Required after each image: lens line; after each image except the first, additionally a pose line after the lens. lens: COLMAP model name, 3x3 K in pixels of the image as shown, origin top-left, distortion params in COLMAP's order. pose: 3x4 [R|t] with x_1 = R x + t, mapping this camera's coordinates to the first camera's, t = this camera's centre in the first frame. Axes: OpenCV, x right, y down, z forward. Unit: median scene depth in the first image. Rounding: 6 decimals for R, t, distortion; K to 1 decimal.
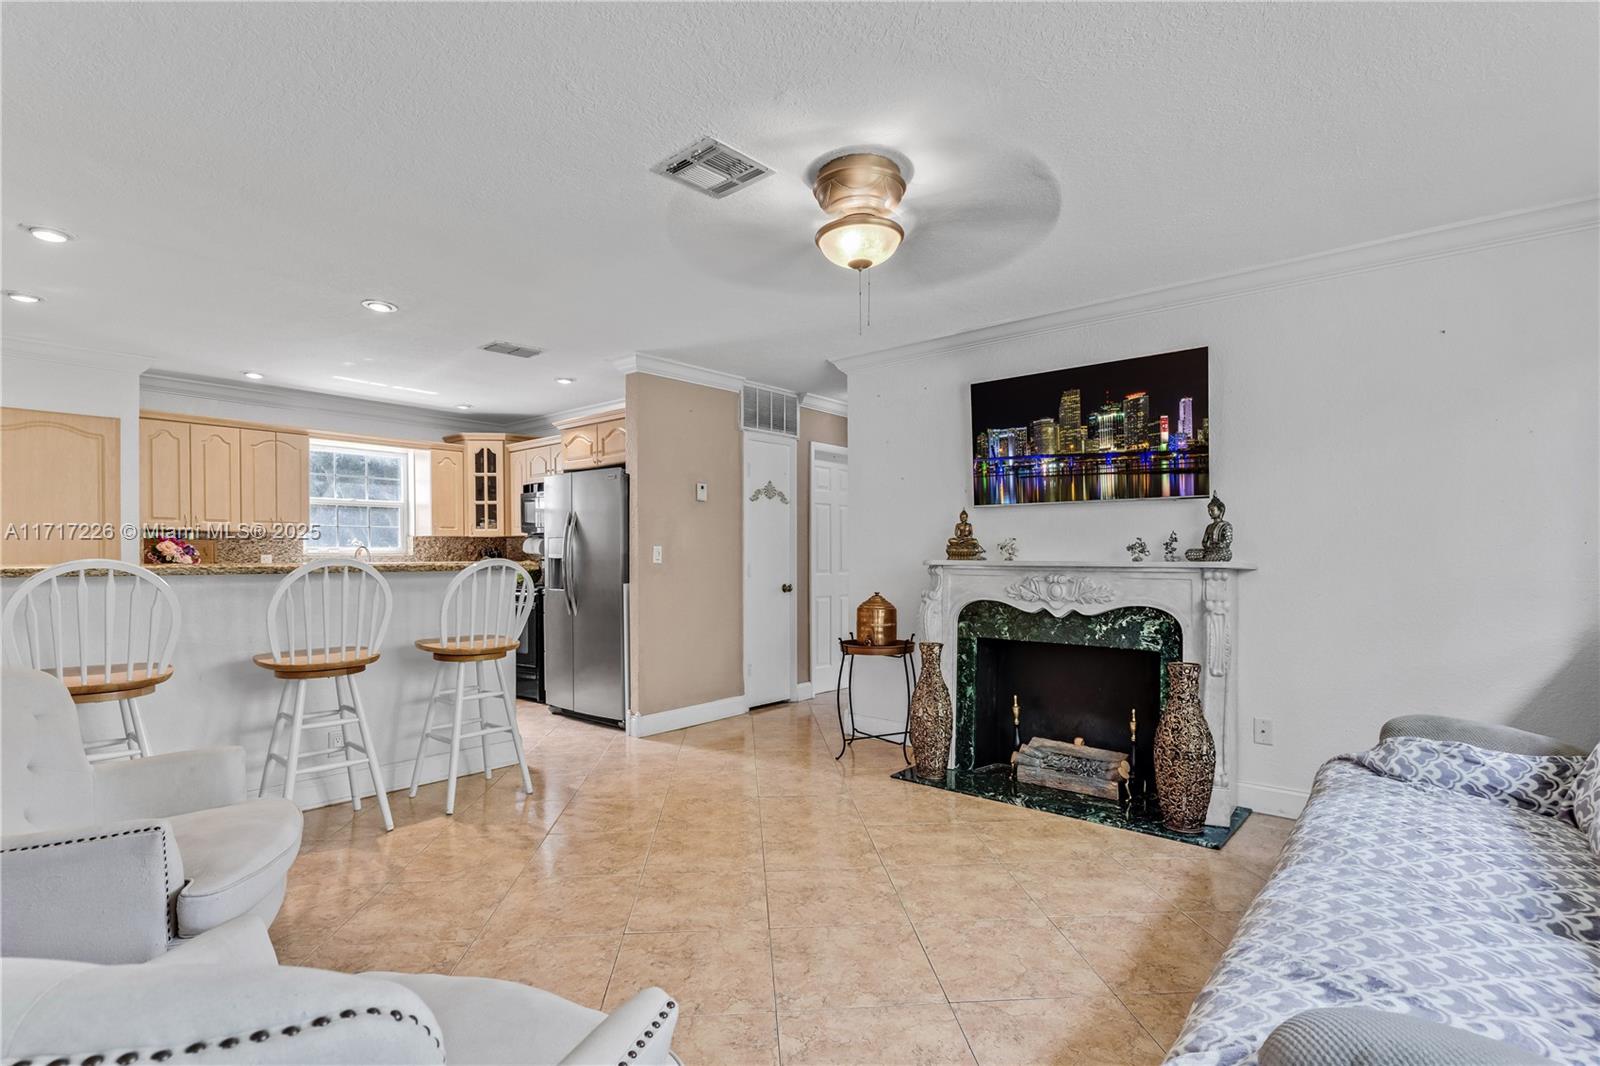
lens RADIAL K [[779.8, 0, 792.1], [0, 779.8, 536.5], [0, 0, 1]] dist [0.001196, 0.000346]
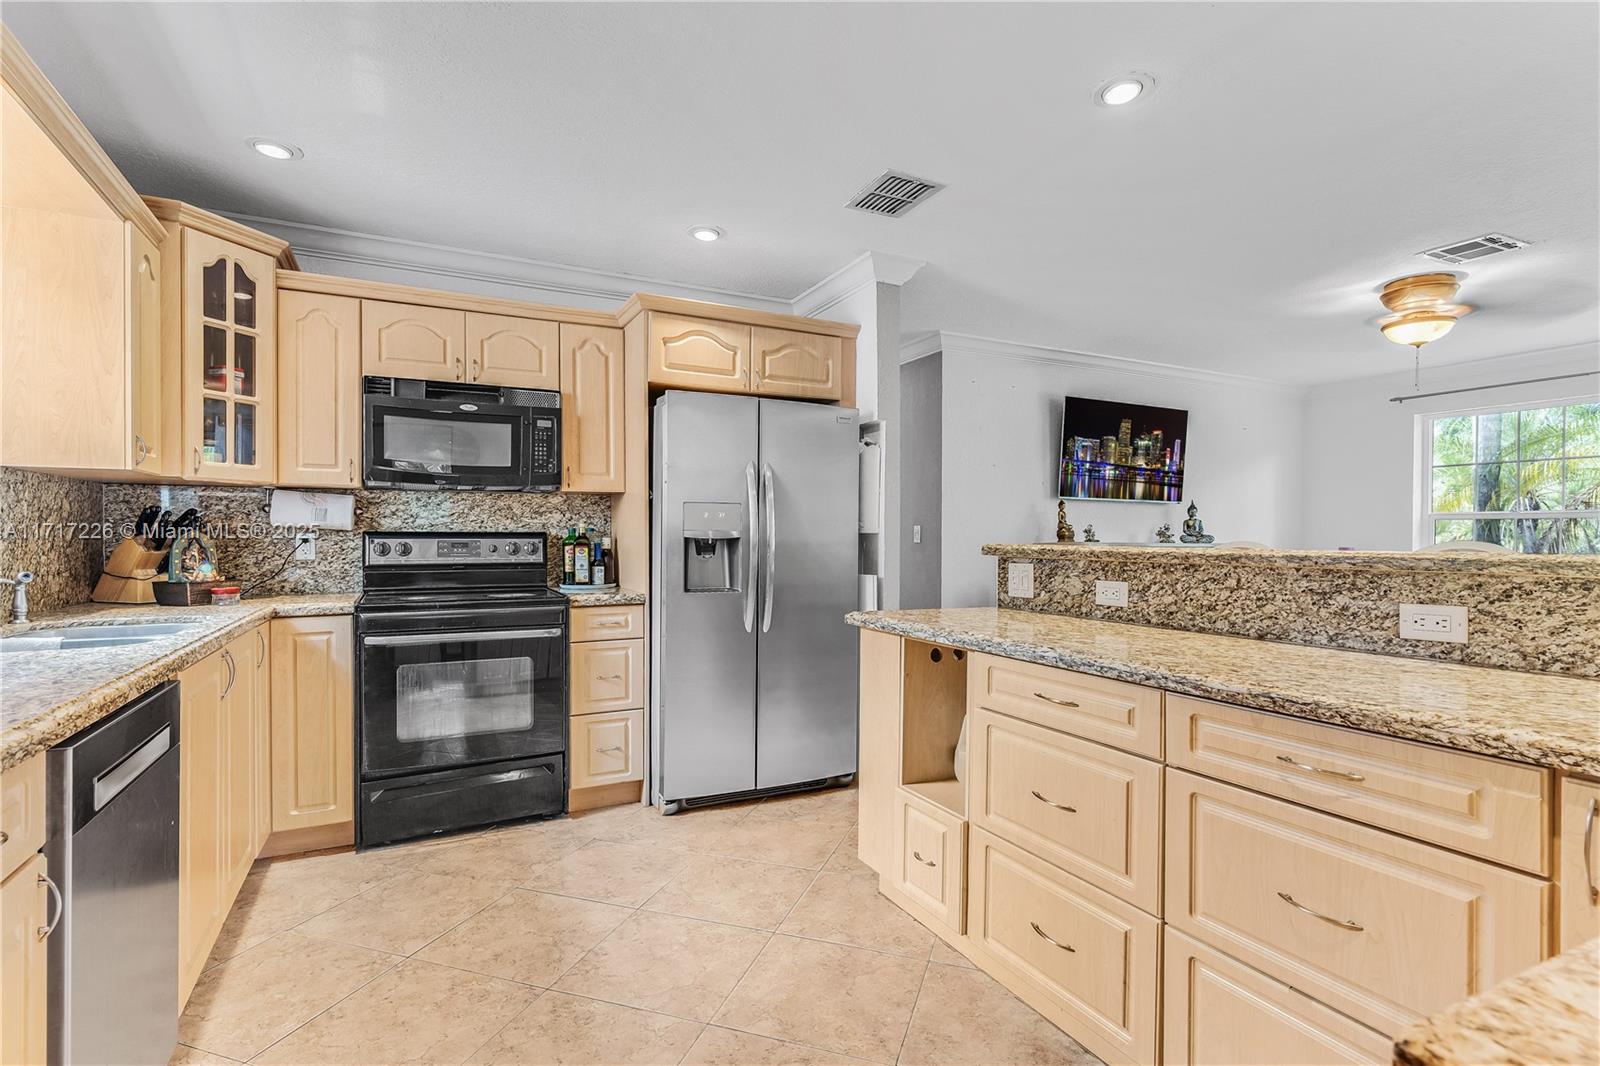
lens RADIAL K [[779.8, 0, 792.1], [0, 779.8, 536.5], [0, 0, 1]] dist [0.001196, 0.000346]
pose [[0.358719, 0.011204, 0.933378, -1.155416], [-0.014684, 0.999872, -0.006359, 0.038263], [-0.933330, -0.011425, 0.358838, 1.064056]]
